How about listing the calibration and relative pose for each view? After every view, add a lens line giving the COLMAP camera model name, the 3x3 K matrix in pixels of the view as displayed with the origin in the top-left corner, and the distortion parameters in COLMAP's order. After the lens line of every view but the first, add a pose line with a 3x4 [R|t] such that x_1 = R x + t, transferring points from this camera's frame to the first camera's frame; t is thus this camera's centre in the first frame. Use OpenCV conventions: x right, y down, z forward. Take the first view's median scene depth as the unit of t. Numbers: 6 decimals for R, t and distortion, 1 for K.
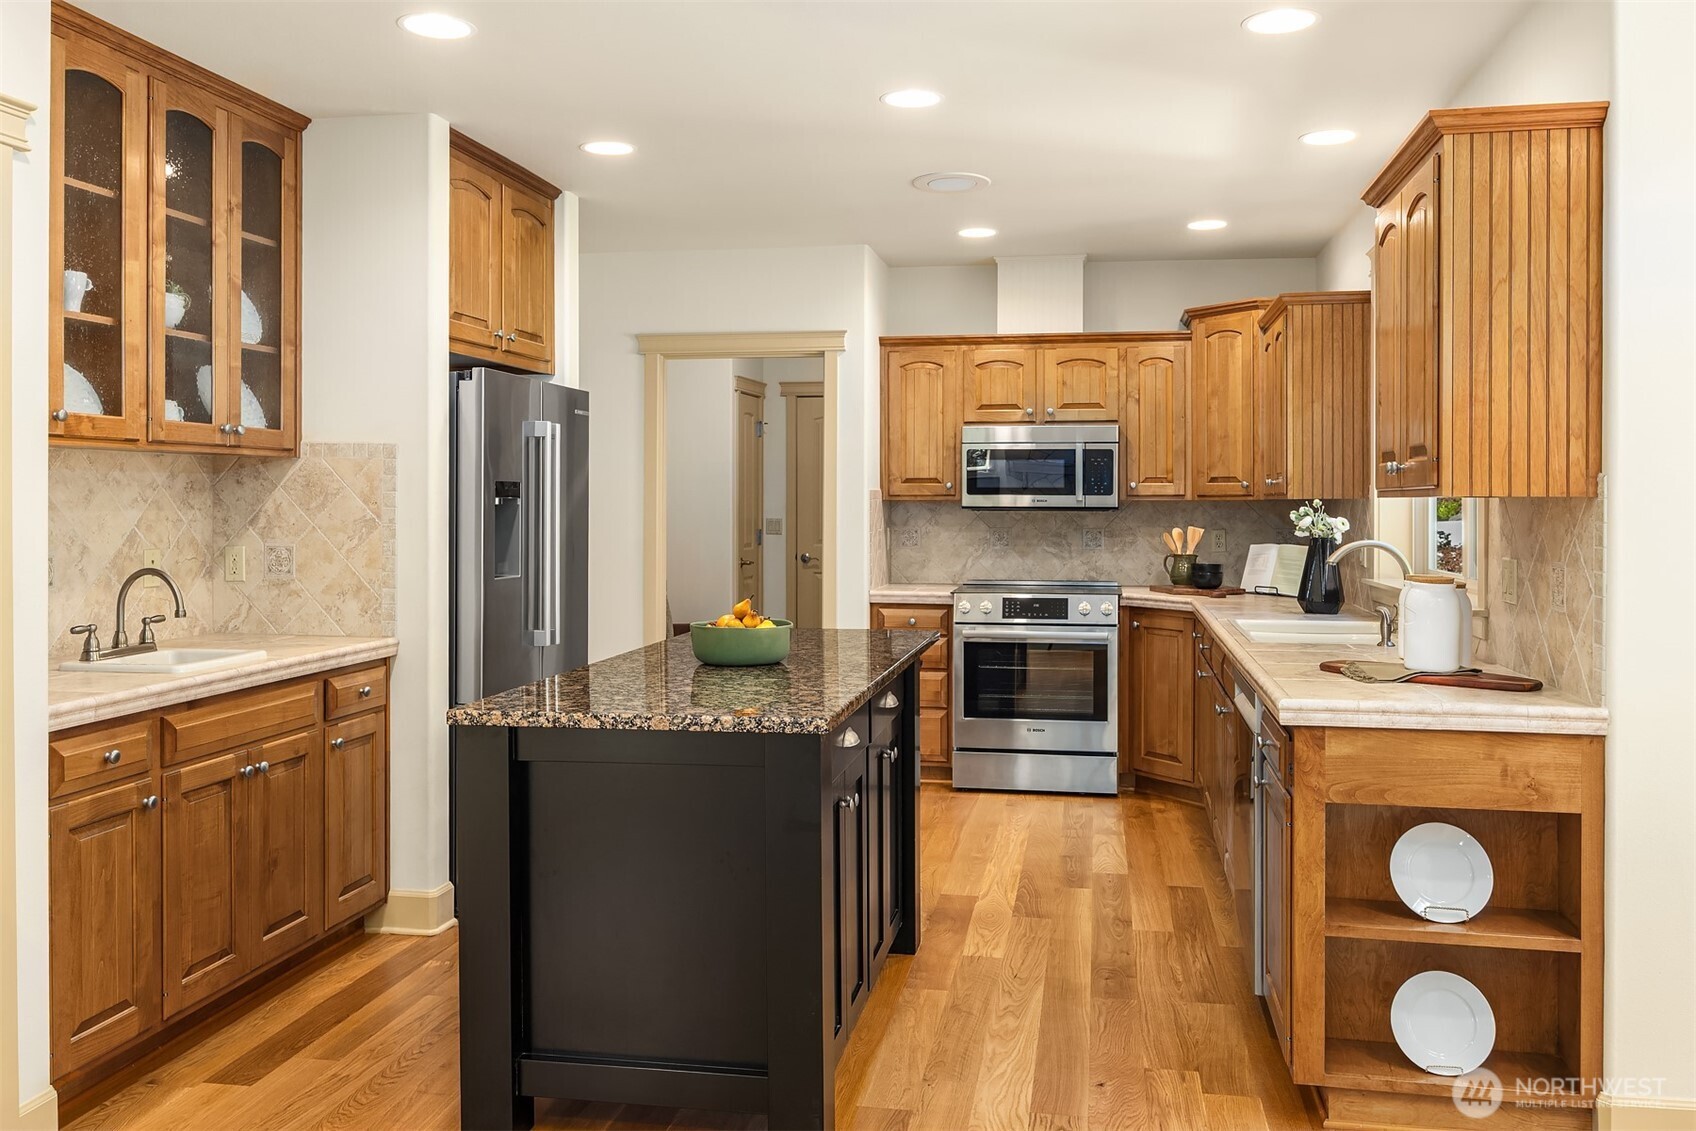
lens RADIAL K [[1361.8, 0, 841.1], [0, 1361.8, 518.4], [0, 0, 1]] dist [-0.003342, 0.010429]
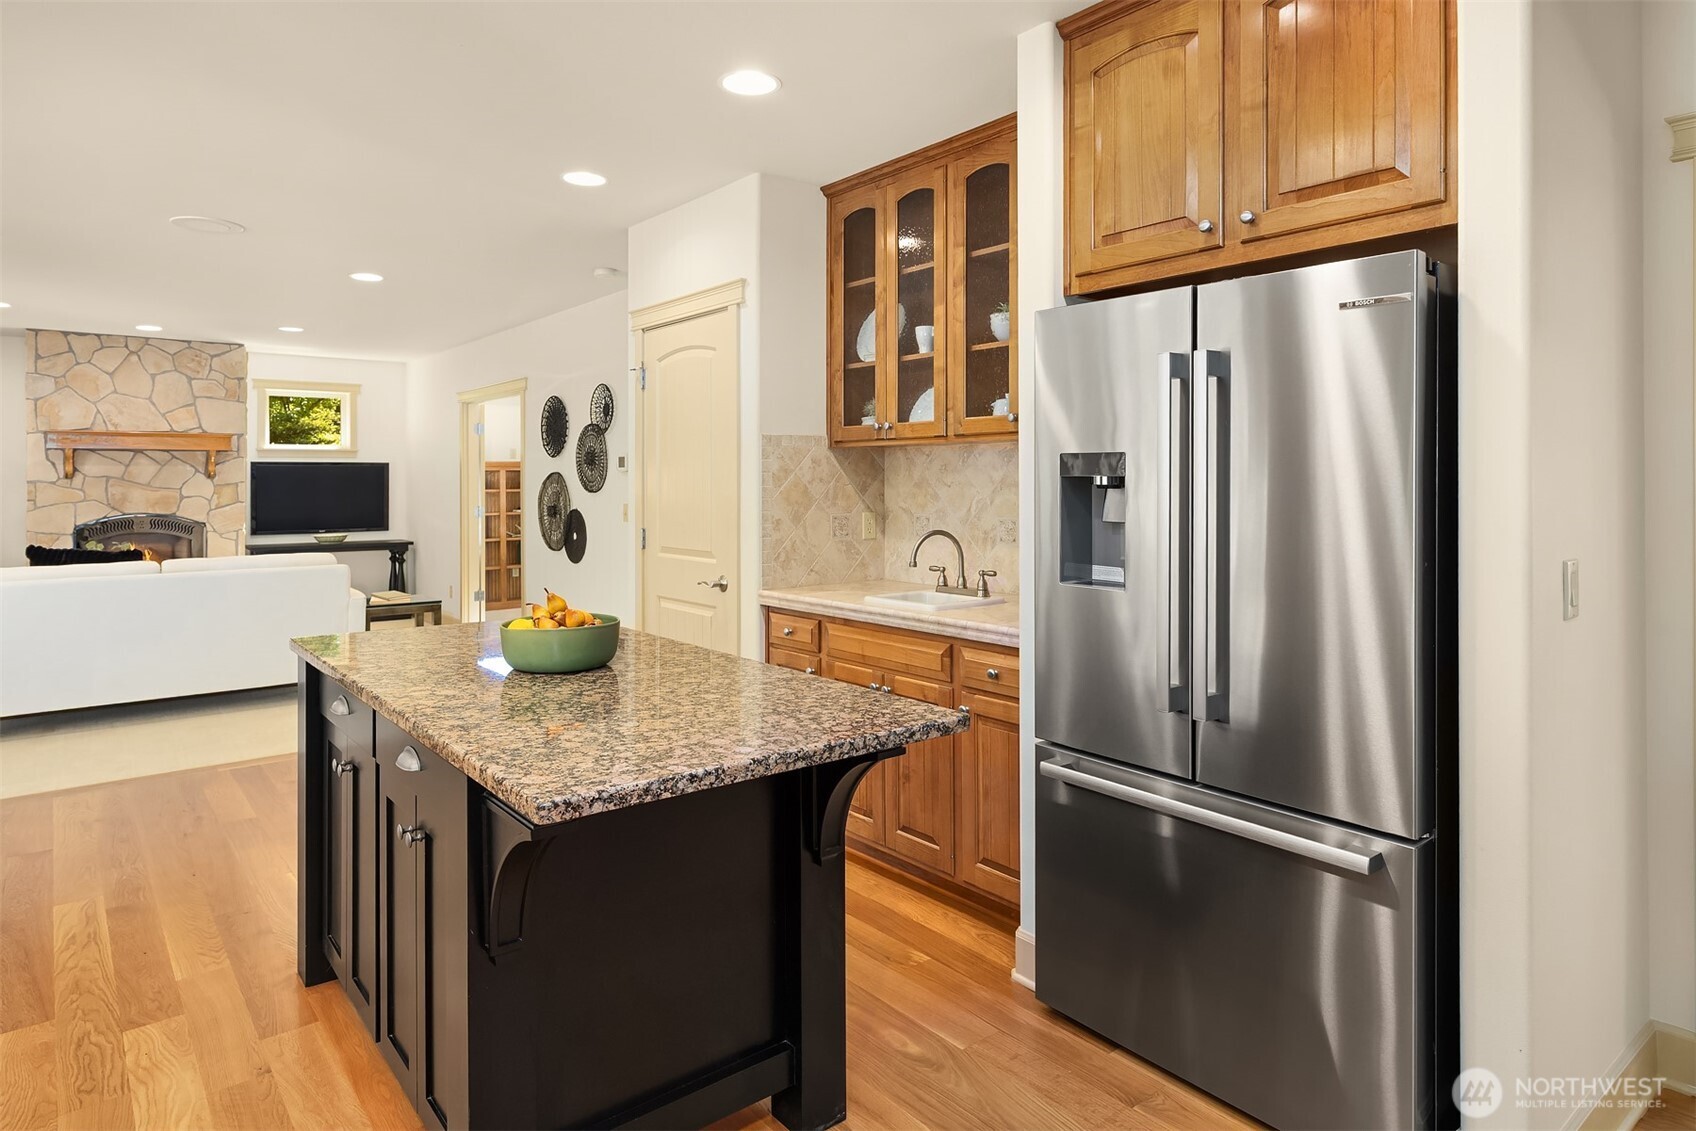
lens RADIAL K [[983.1, 0, 864.7], [0, 983.1, 479.5], [0, 0, 1]] dist [0.001866, -0.000016]
pose [[-0.640750, 0.004421, -0.767737, 0.245053], [-0.004062, 0.999950, 0.009149, -0.018956], [0.767739, 0.008981, -0.640700, 1.323164]]
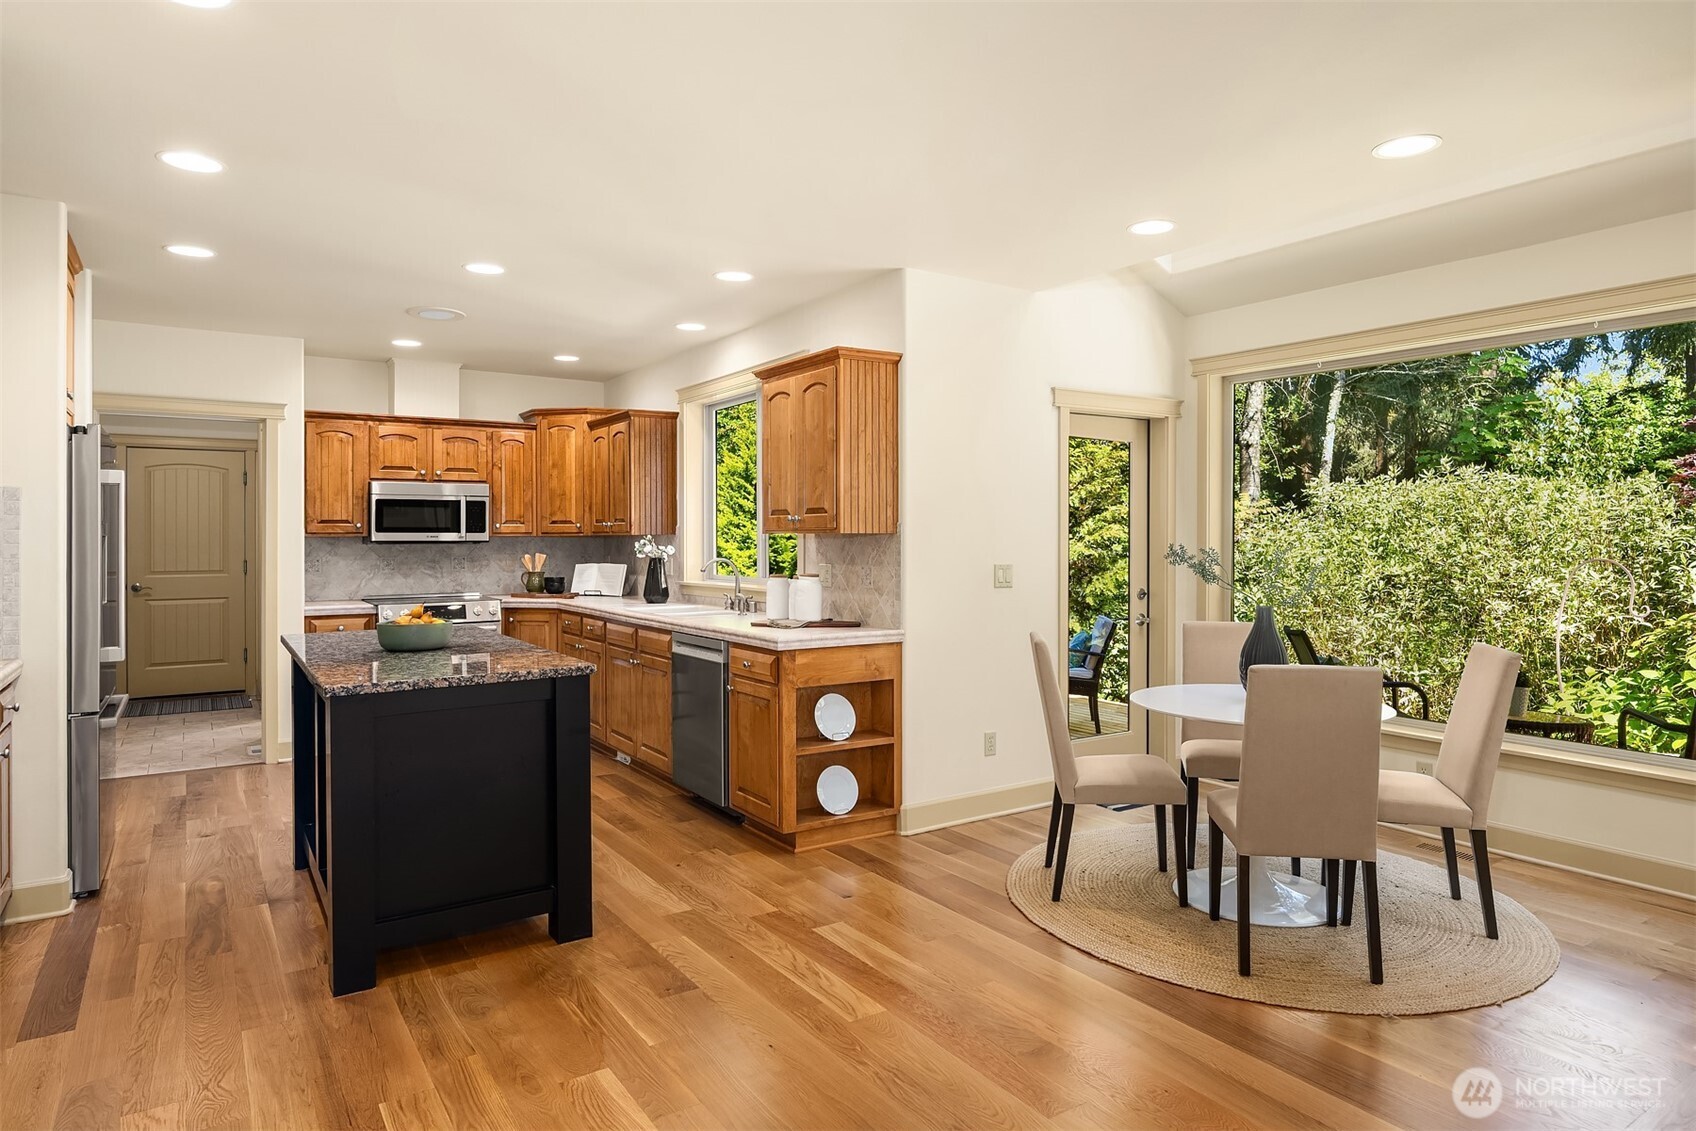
lens RADIAL K [[1016.4, 0, 849.9], [0, 1016.4, 550.4], [0, 0, 1]] dist [0.001782, 0.000436]
pose [[0.723676, -0.012949, 0.690018, -0.409292], [0.012500, 0.999906, 0.005655, 0.001022], [-0.690026, 0.004533, 0.723770, -0.083800]]
